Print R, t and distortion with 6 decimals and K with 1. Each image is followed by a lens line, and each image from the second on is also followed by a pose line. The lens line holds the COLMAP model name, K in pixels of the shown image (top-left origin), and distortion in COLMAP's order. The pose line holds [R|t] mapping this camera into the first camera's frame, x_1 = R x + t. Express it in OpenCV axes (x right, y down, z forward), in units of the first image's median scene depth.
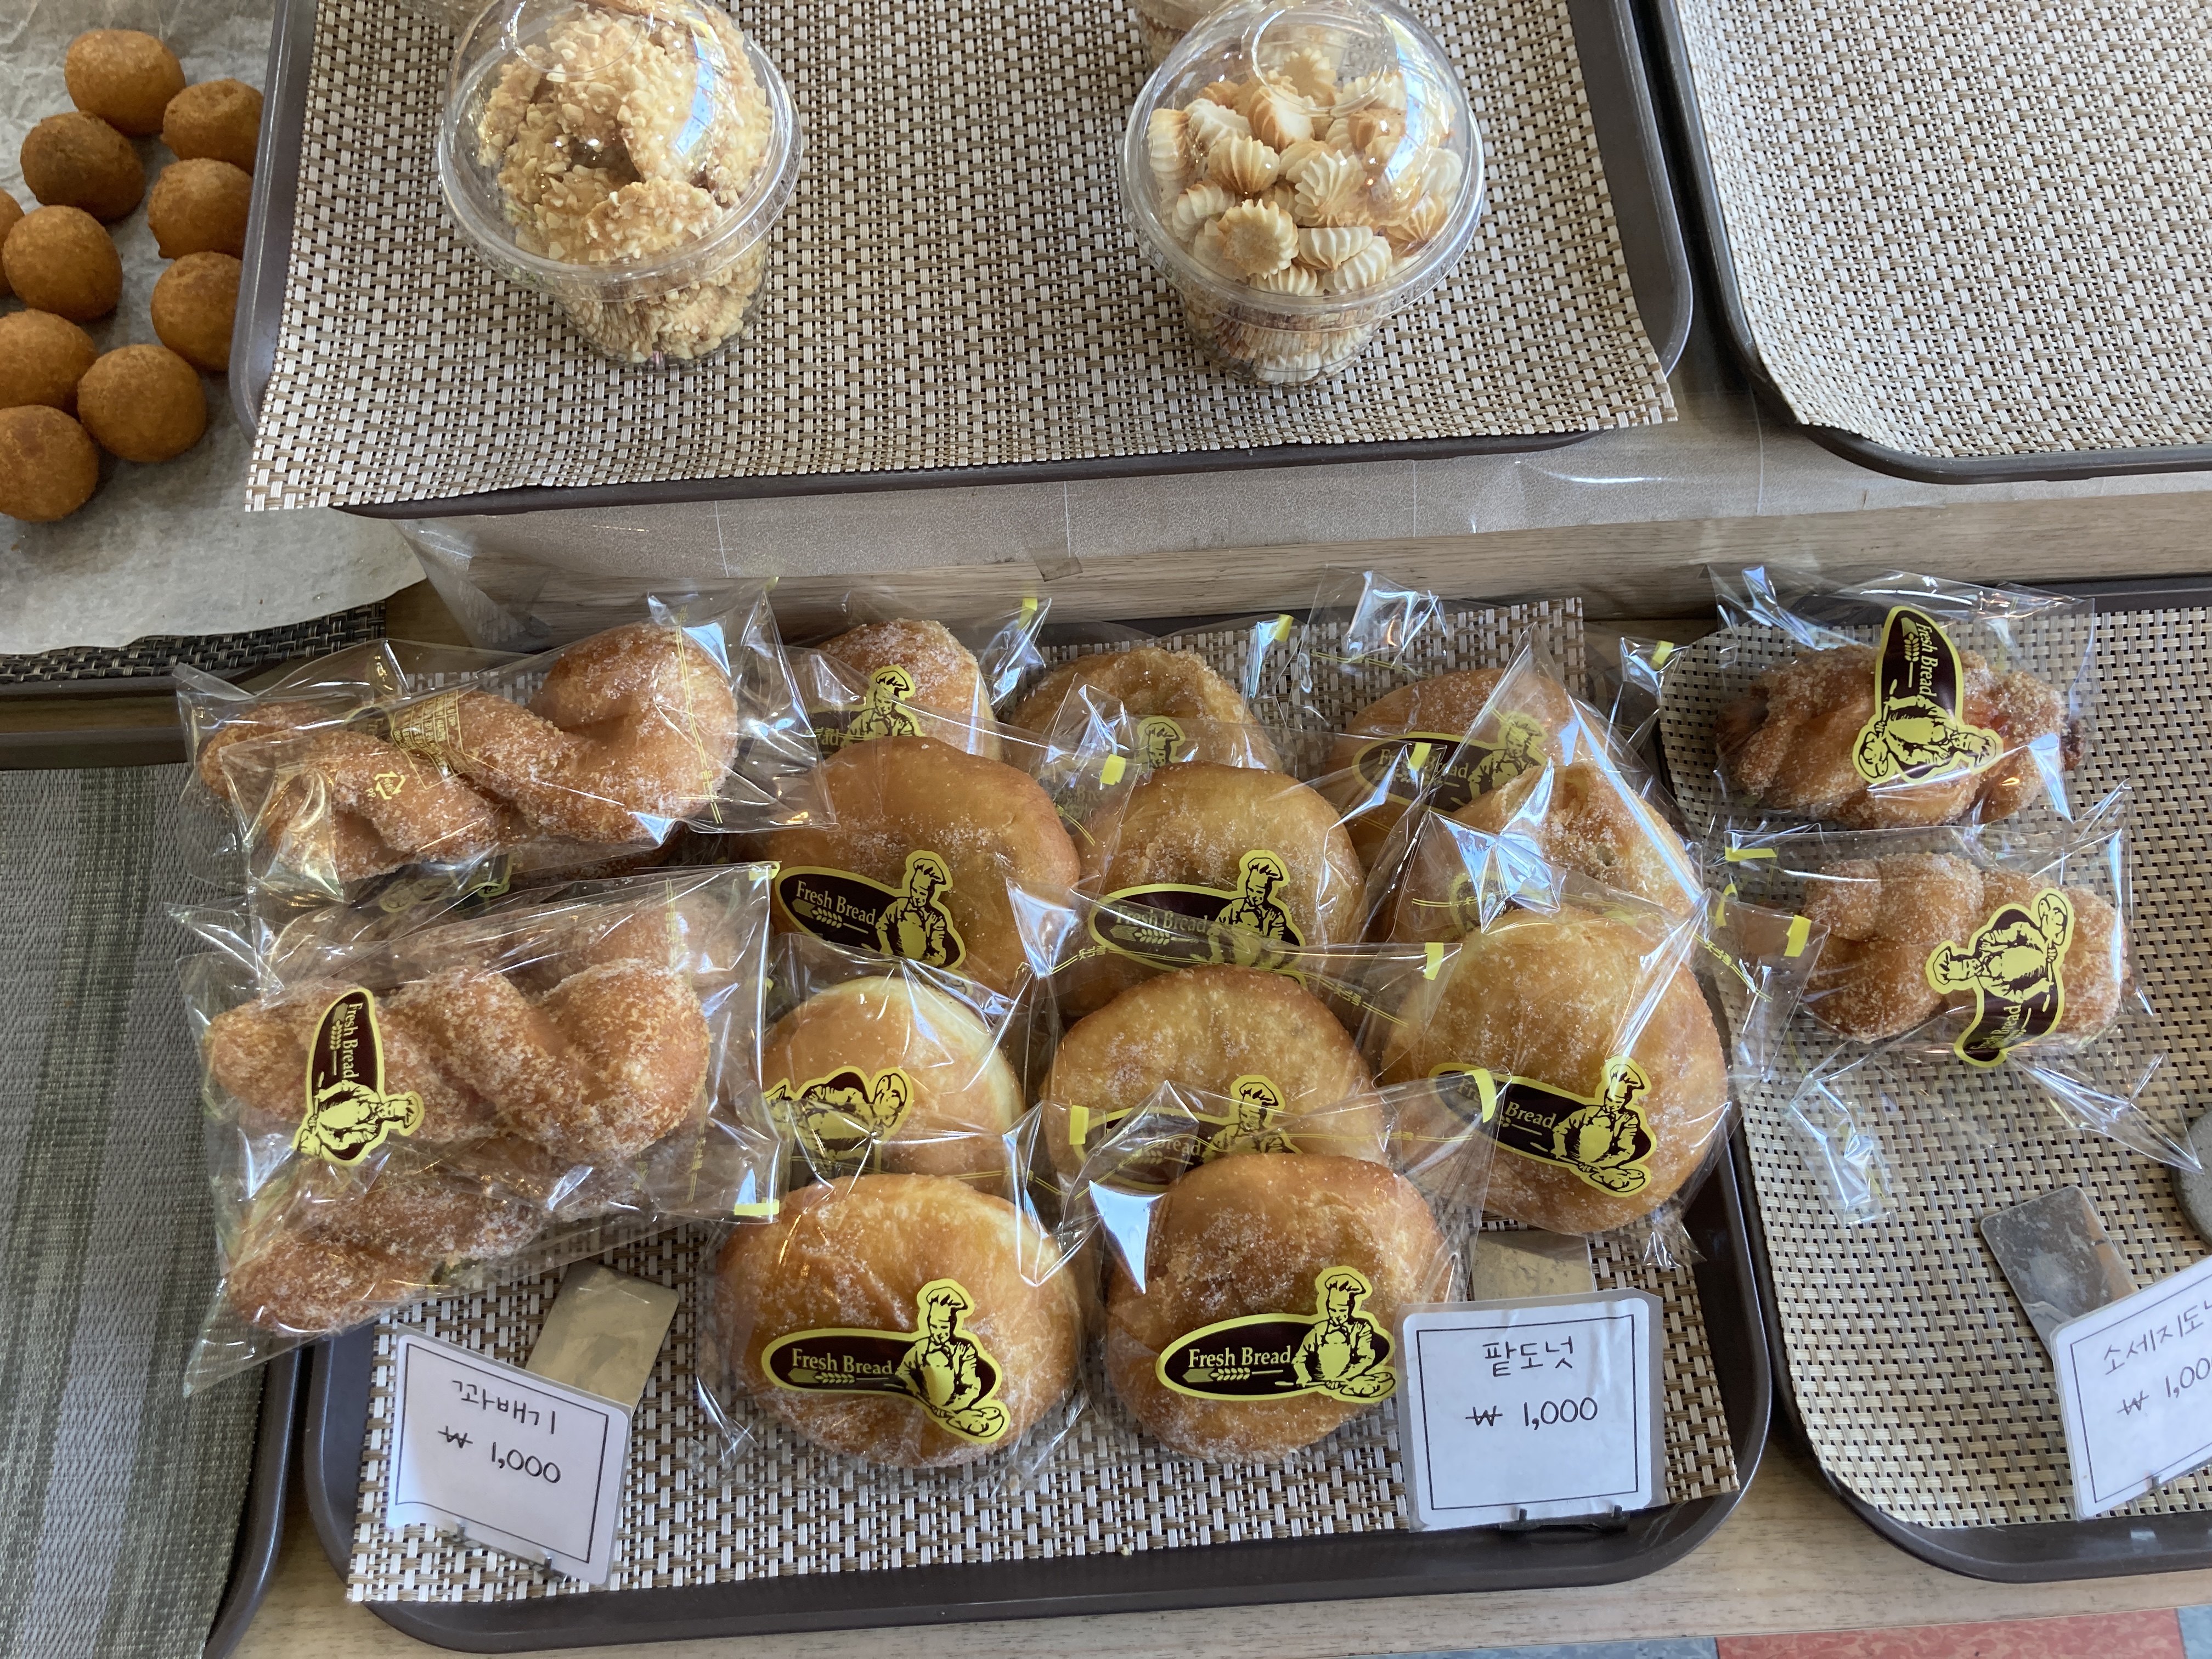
lens RADIAL K [[1842.6, 0, 1106.0], [0, 1842.6, 829.5], [0, 0, 1]] dist [-0.002327, 0.013409]
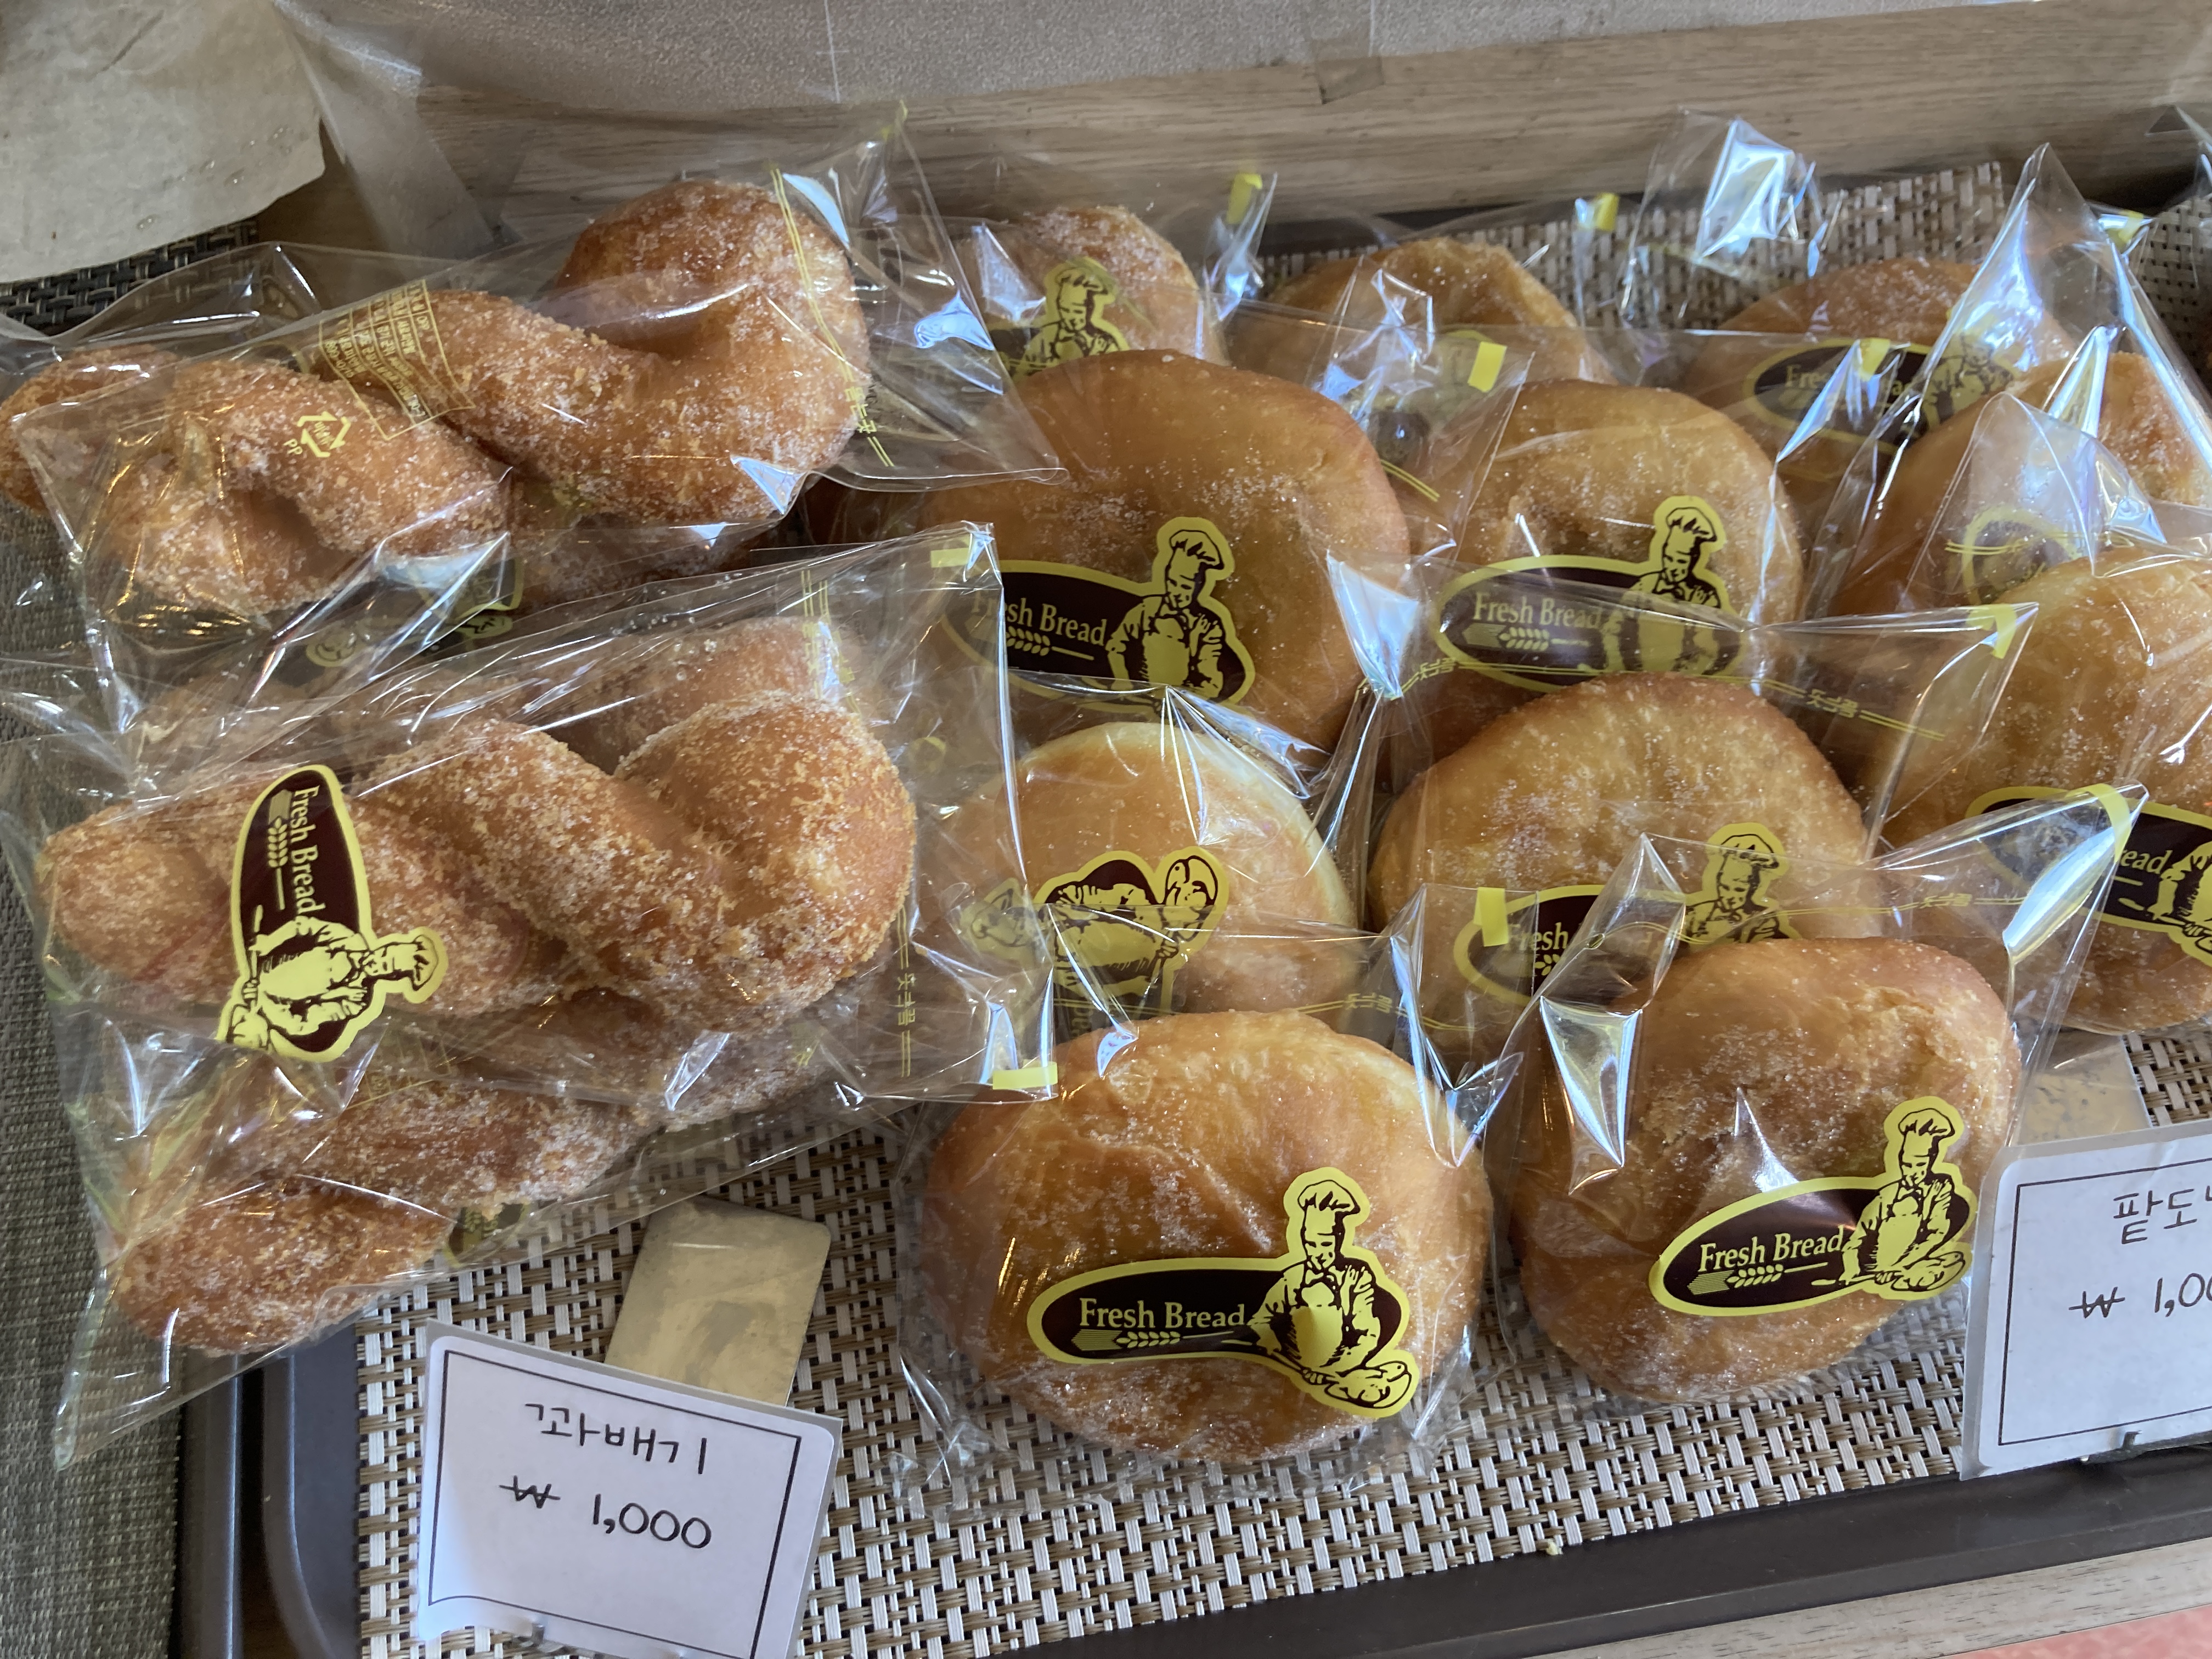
lens RADIAL K [[1799.2, 0, 1106.0], [0, 1799.2, 829.5], [0, 0, 1]] dist [-0.004479, 0.004041]
pose [[0.991895, -0.063074, 0.110301, -0.207923], [0.057747, 0.997036, 0.050842, 0.088563], [-0.113181, -0.044060, 0.992597, 0.383230]]
